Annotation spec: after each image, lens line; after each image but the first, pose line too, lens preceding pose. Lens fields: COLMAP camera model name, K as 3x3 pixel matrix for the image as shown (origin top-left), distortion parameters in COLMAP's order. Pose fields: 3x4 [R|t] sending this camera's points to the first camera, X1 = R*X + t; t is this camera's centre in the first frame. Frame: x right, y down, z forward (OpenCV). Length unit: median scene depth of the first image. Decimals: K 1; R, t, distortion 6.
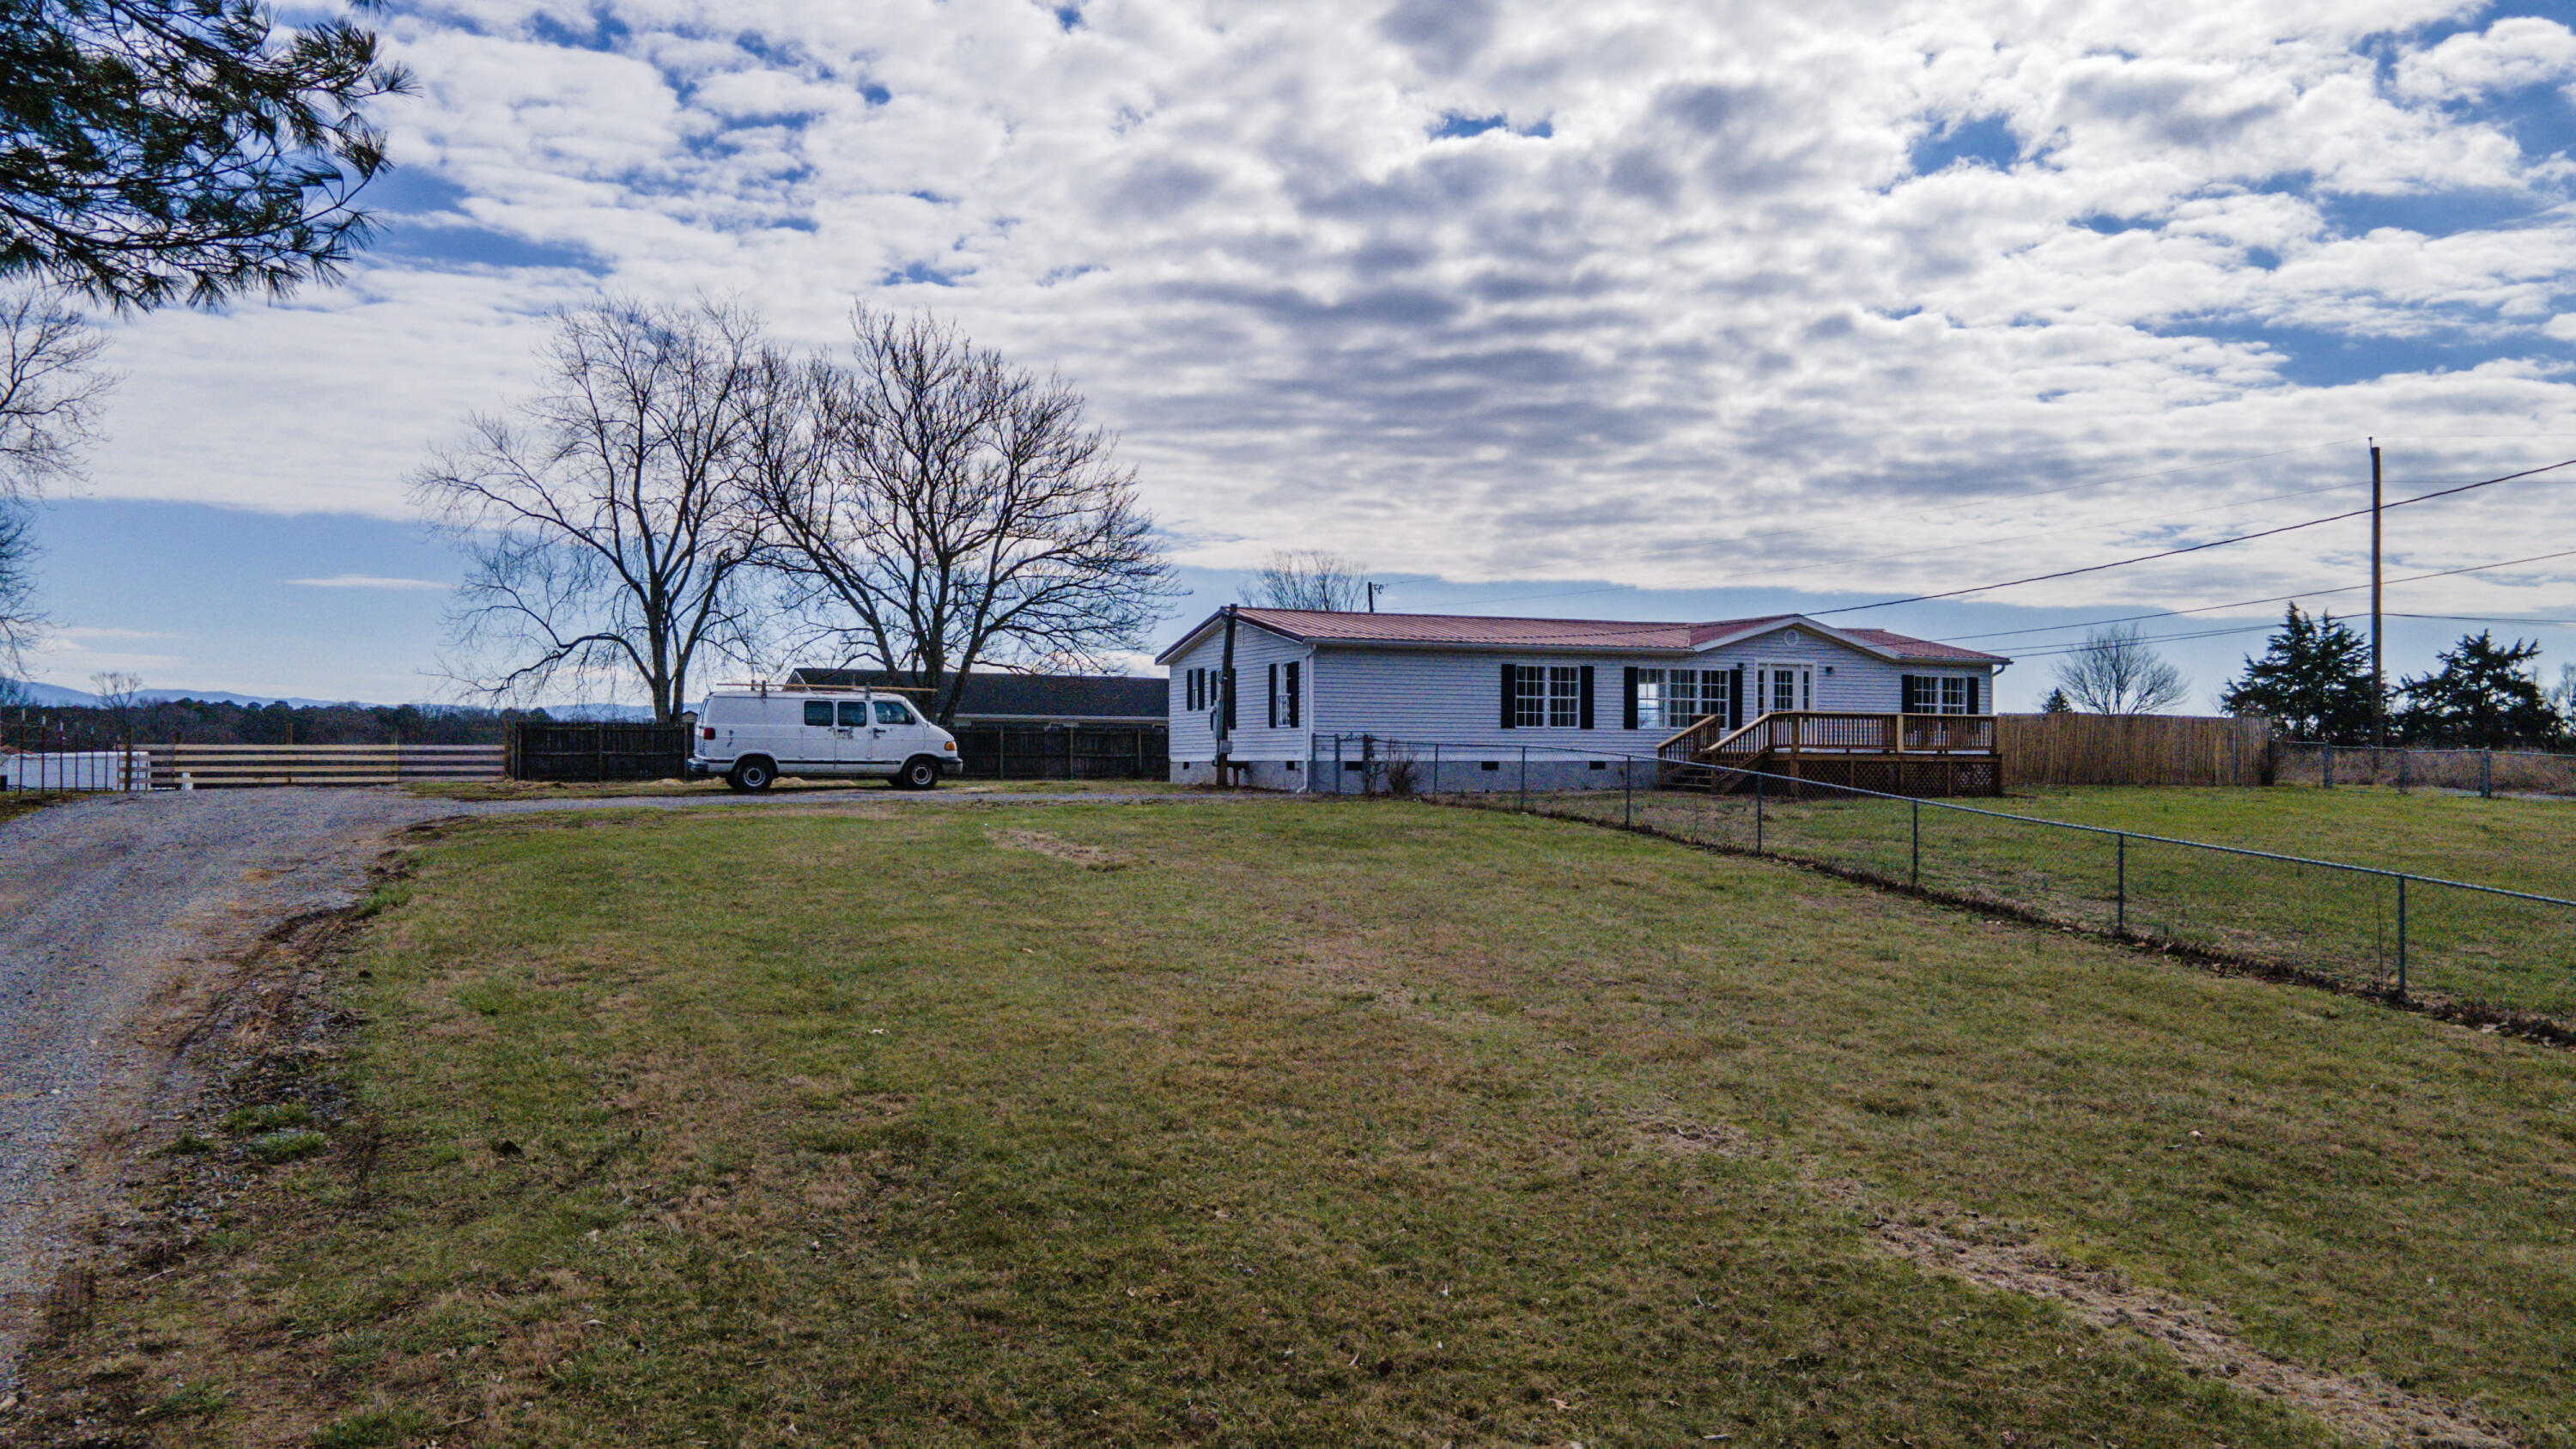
lens RADIAL K [[1888.1, 0, 1288.6], [0, 1888.1, 743.4], [0, 0, 1]] dist [0.029388, 0.015627]
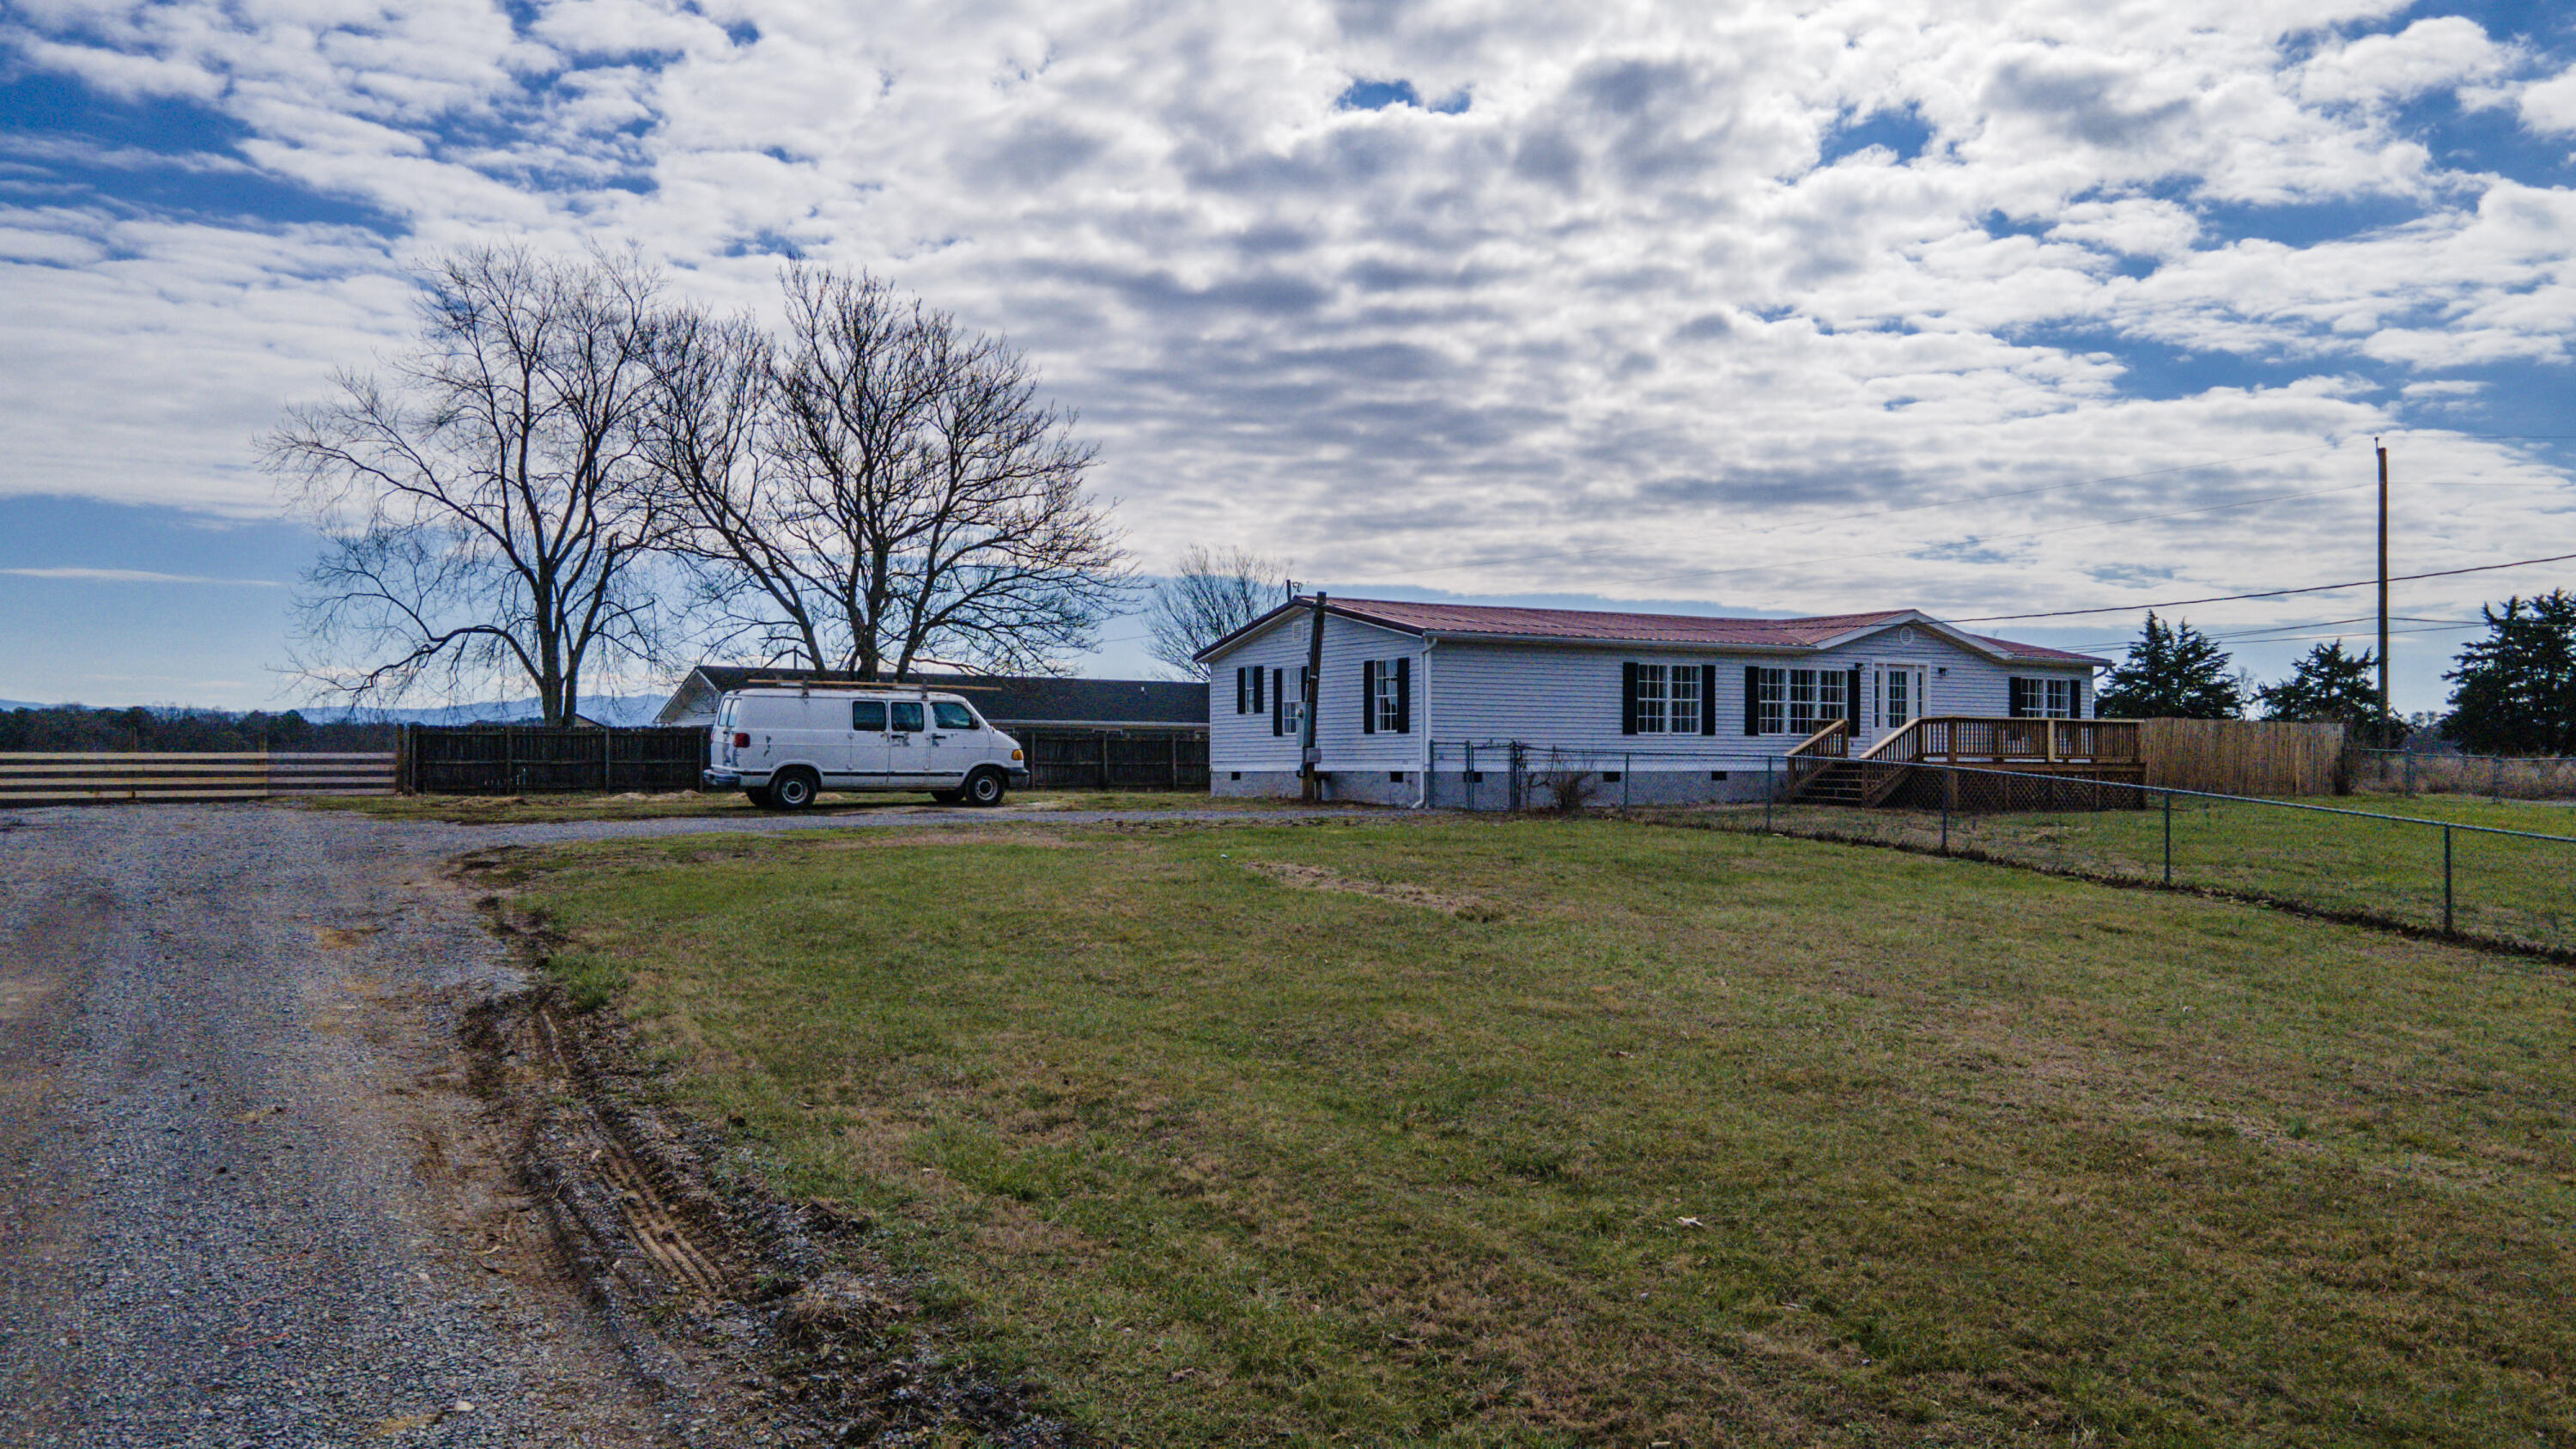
lens RADIAL K [[1888.1, 0, 1268.4], [0, 1888.1, 804.9], [0, 0, 1]] dist [0.029388, 0.015627]
pose [[0.994379, -0.003139, 0.105830, -0.102469], [0.000046, 0.999573, 0.029217, -0.000664], [-0.105876, -0.029048, 0.993955, 0.092902]]
